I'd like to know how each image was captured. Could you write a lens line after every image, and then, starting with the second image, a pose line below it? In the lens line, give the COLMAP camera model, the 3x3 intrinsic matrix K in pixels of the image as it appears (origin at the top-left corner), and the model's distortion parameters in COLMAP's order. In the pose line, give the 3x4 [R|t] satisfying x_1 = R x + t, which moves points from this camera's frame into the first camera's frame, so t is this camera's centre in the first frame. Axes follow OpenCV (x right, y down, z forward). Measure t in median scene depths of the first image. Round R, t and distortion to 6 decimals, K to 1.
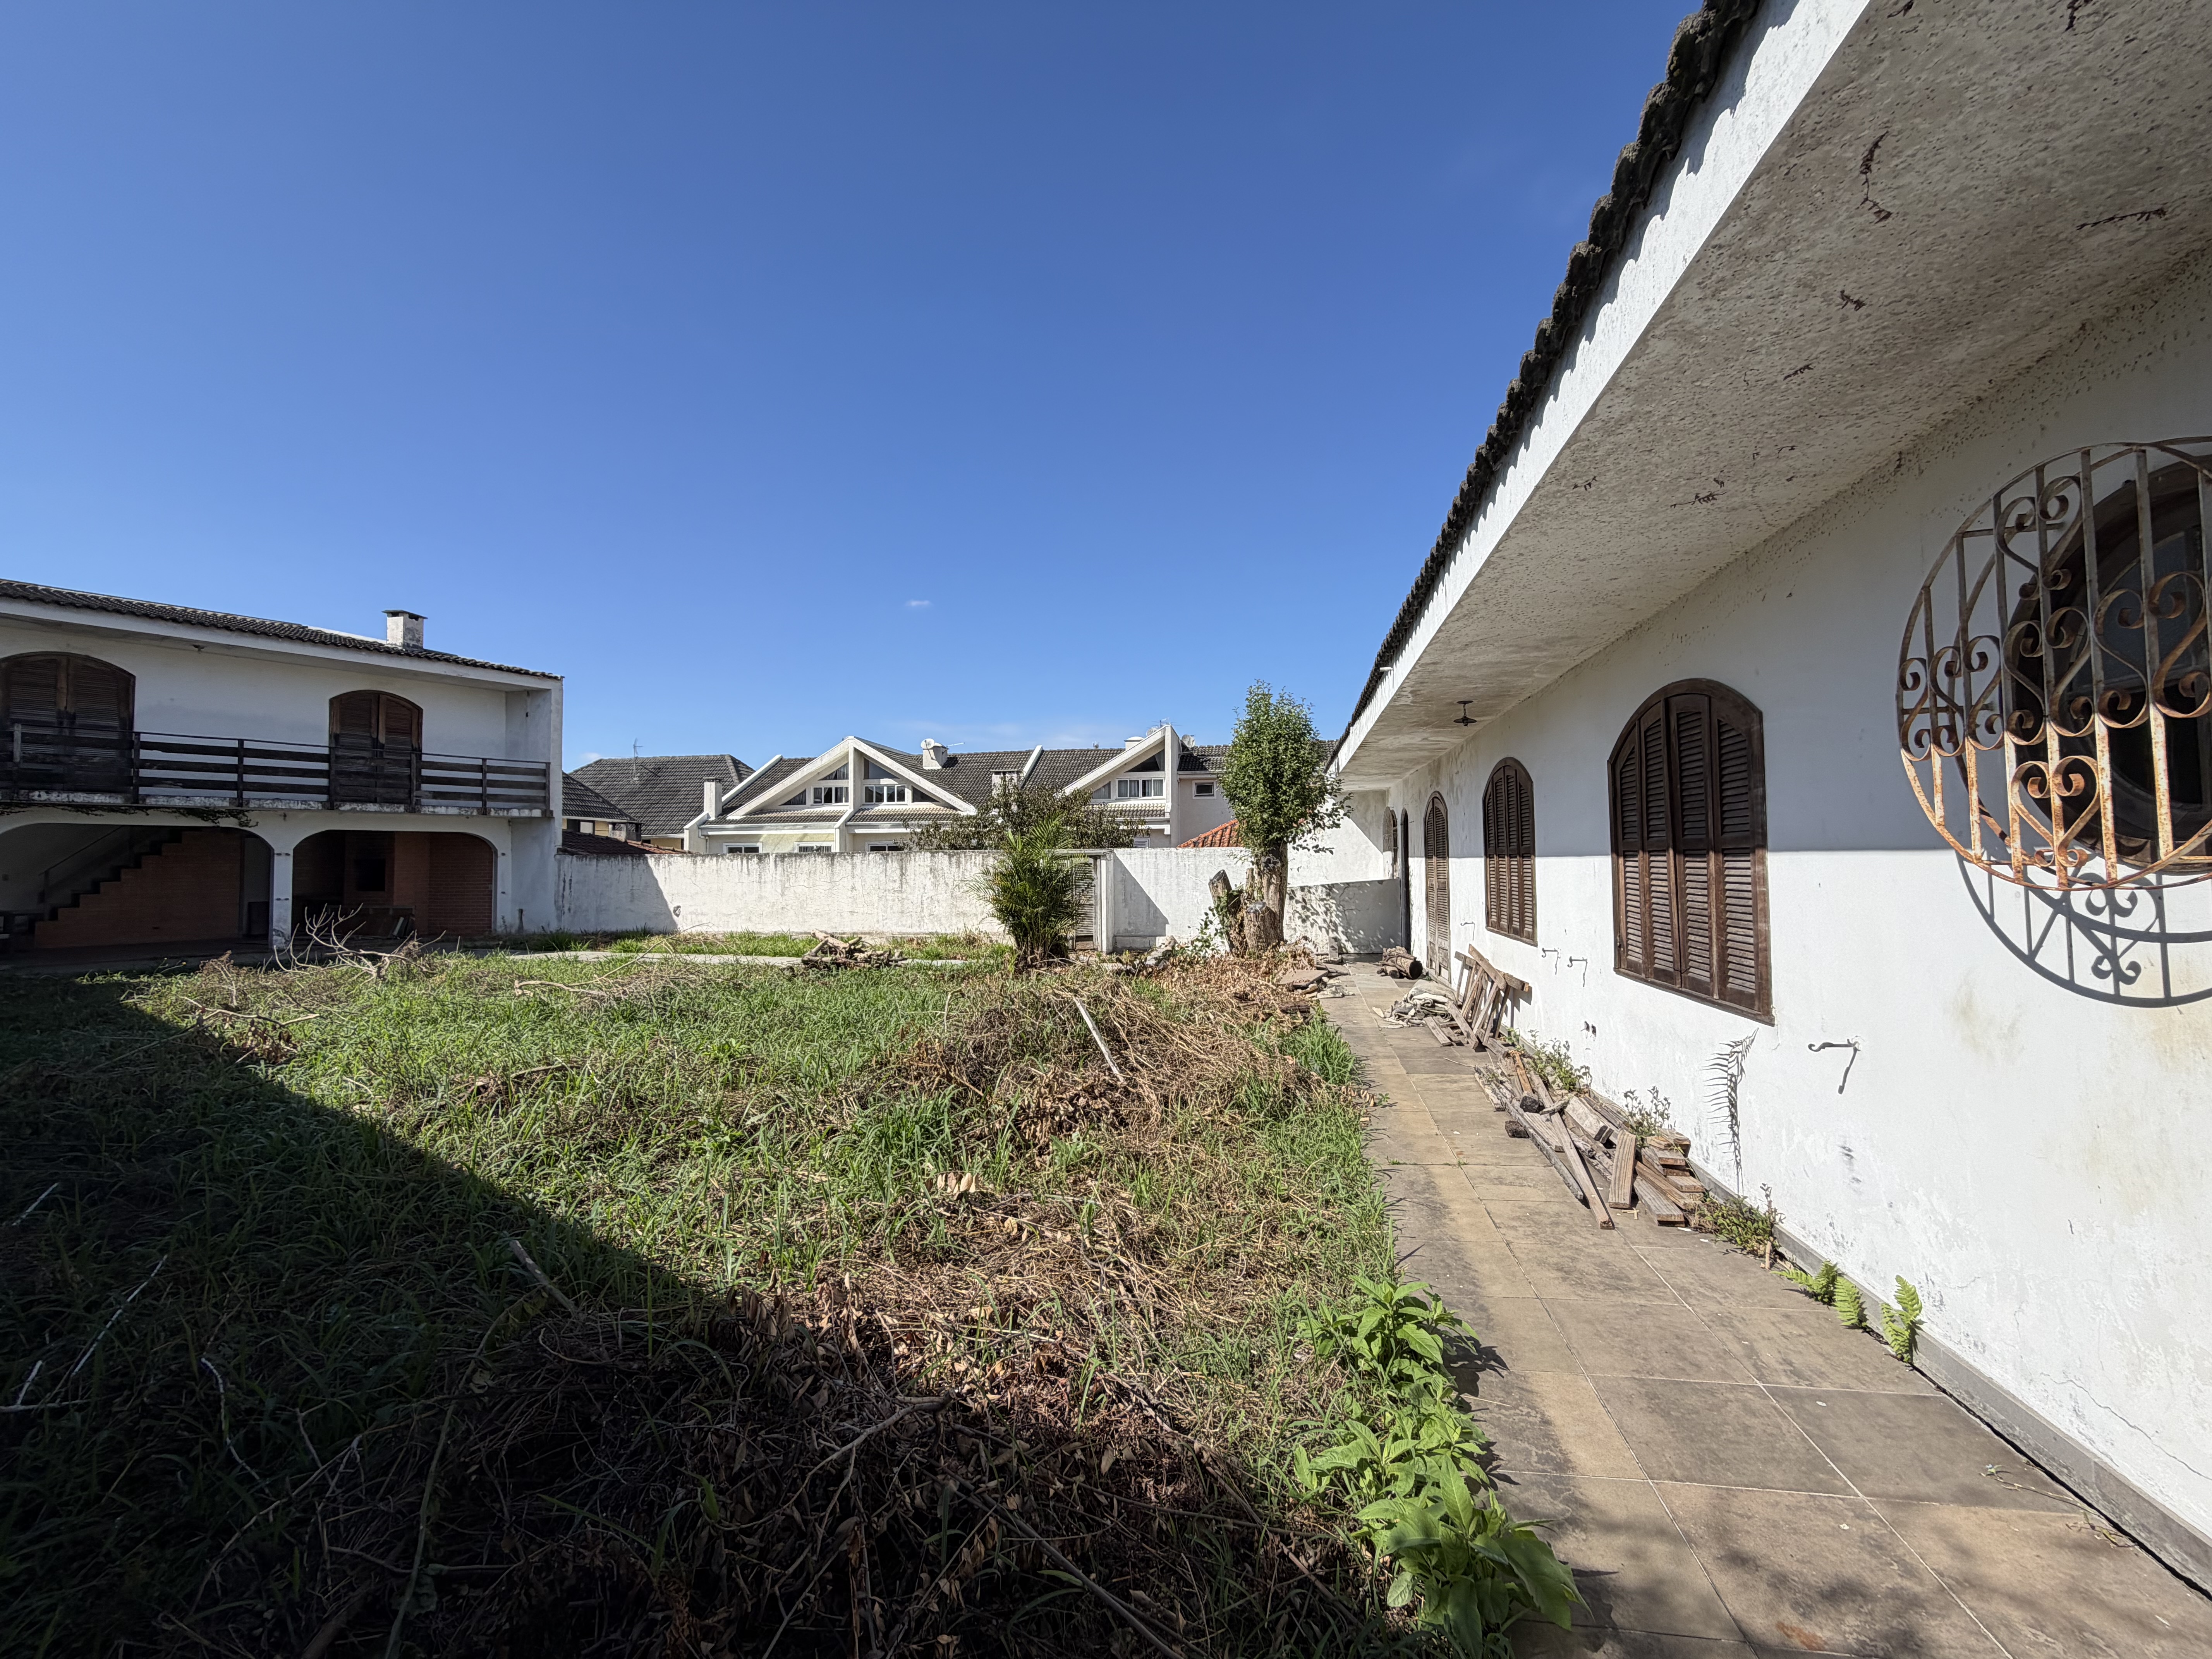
lens RADIAL K [[882.7, 0, 1107.5], [0, 882.7, 829.1], [0, 0, 1]] dist [-0.001207, 0.001300]
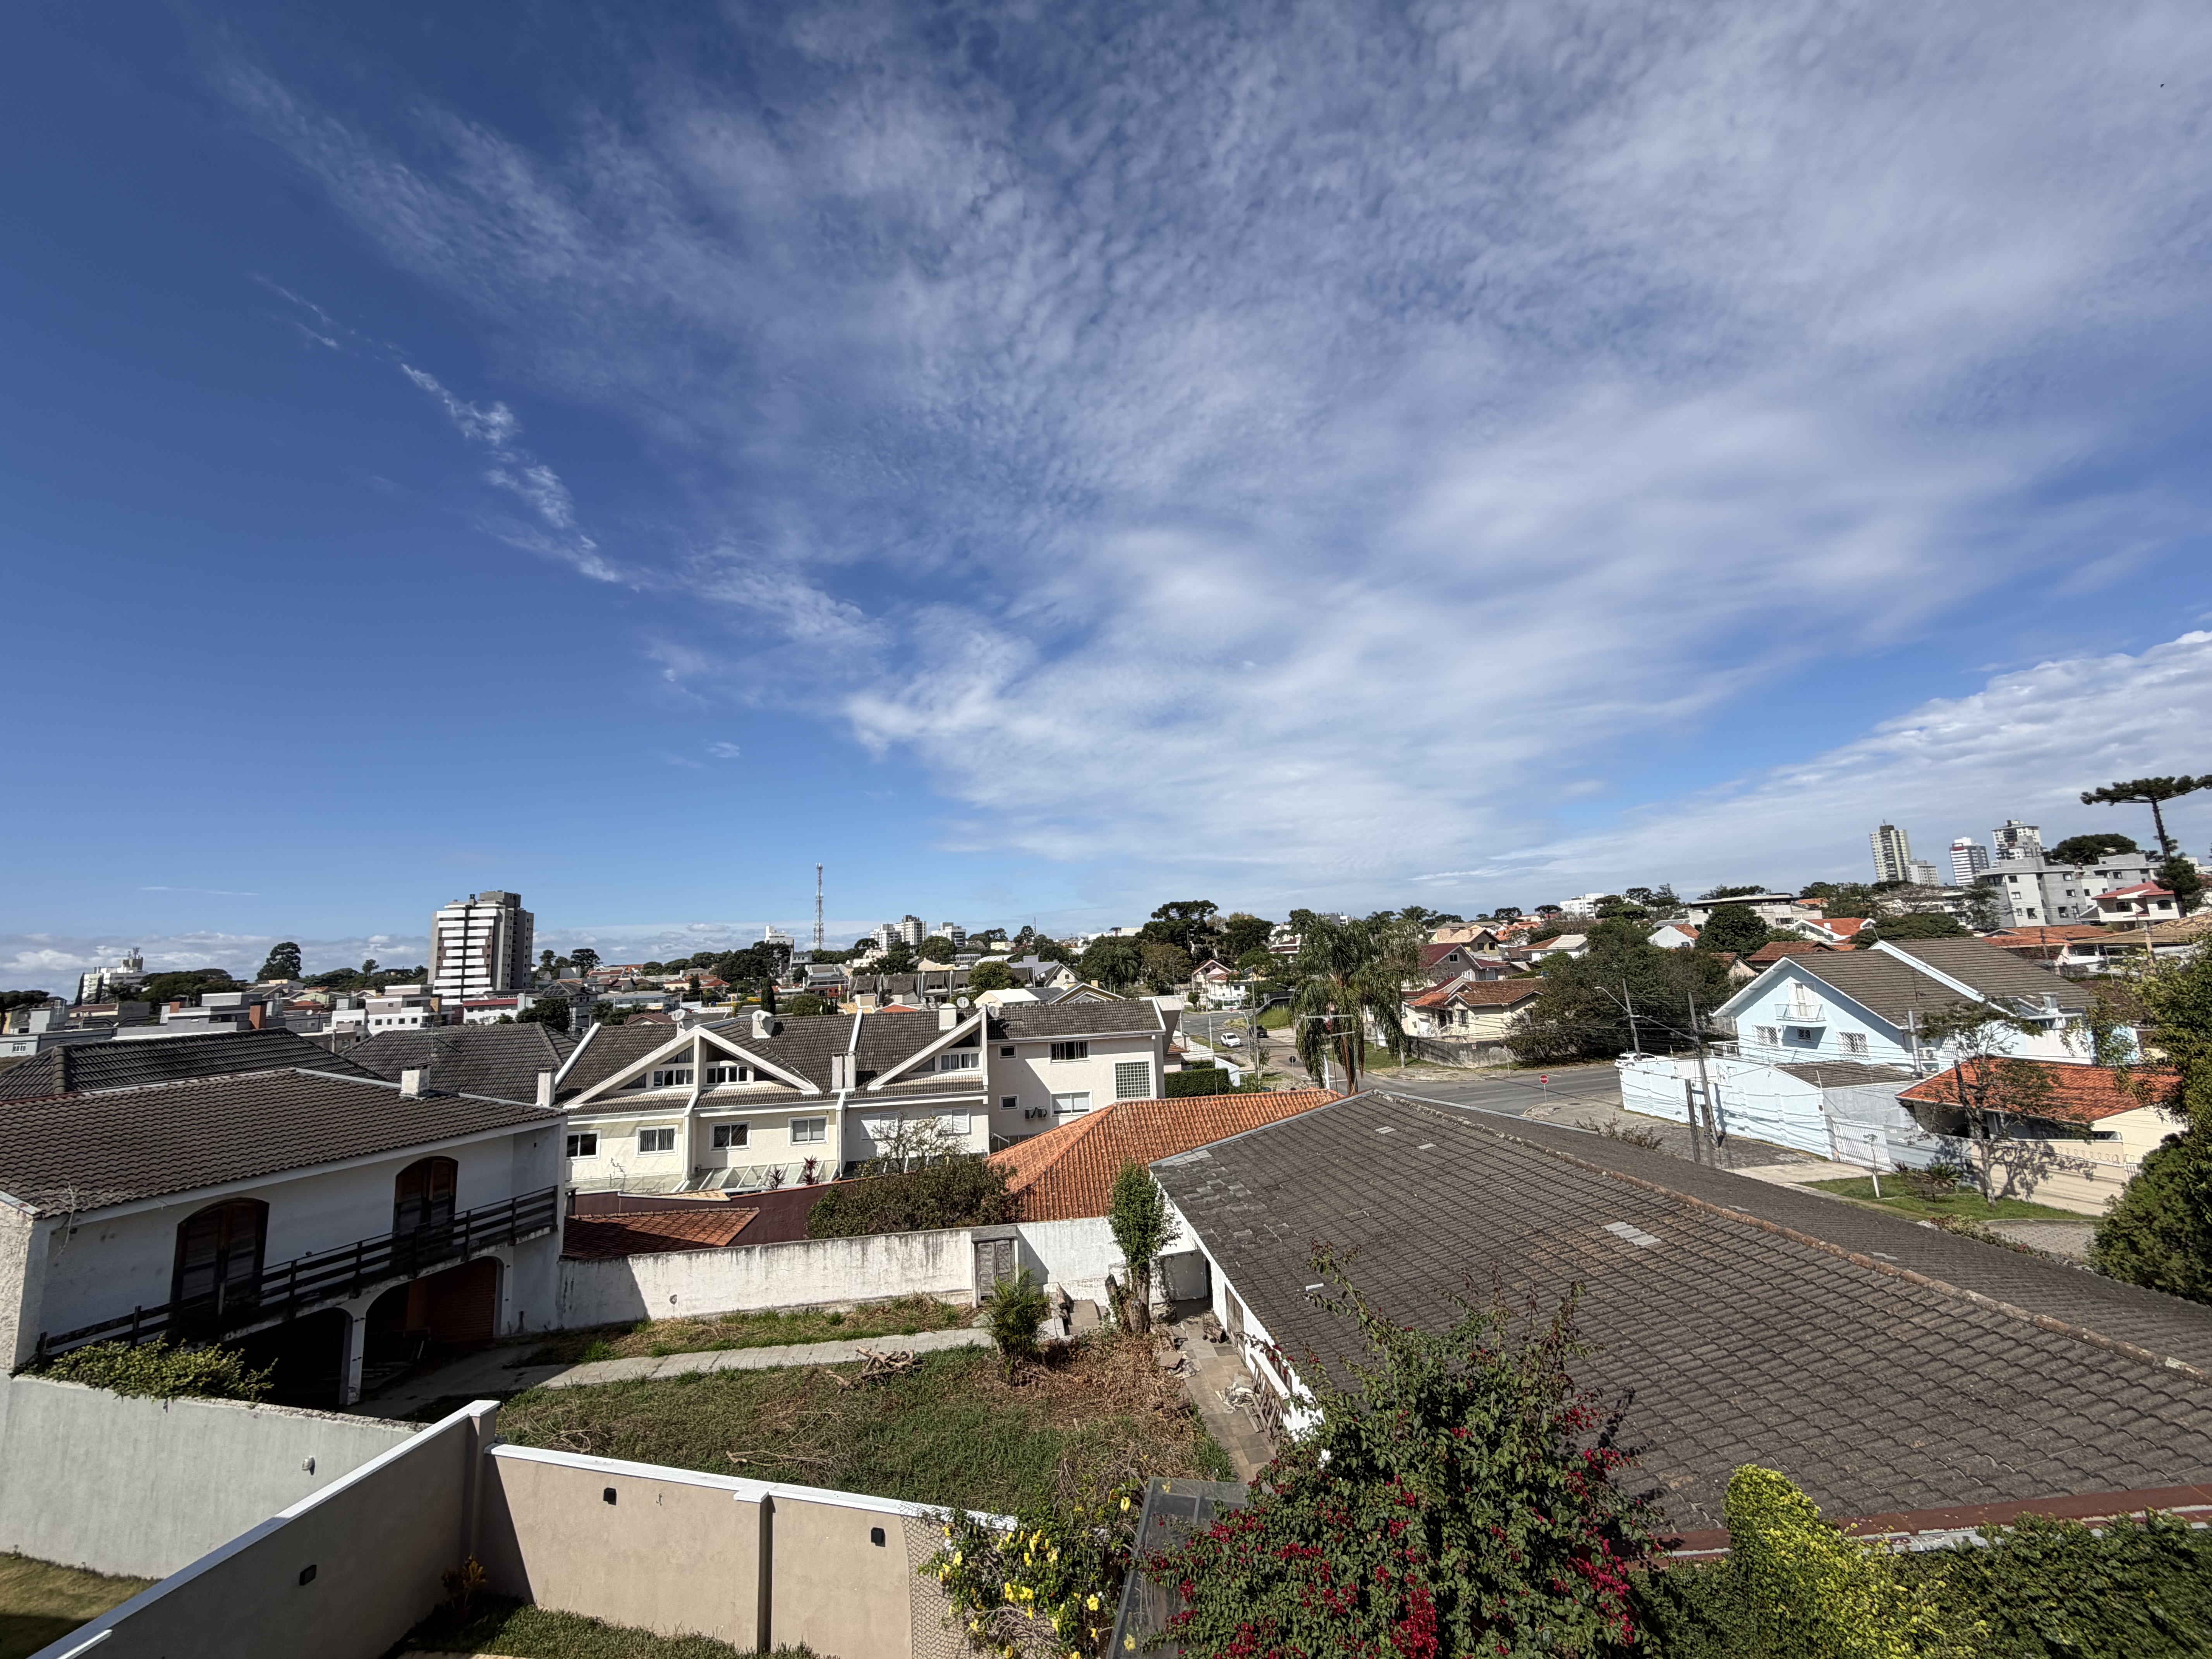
lens RADIAL K [[882.7, 0, 1114.3], [0, 882.7, 826.6], [0, 0, 1]] dist [-0.001207, 0.001300]
pose [[0.948599, 0.018669, 0.315929, -0.313994], [0.019253, 0.993006, -0.116487, -0.458665], [-0.315893, 0.116582, 0.941605, -0.534379]]
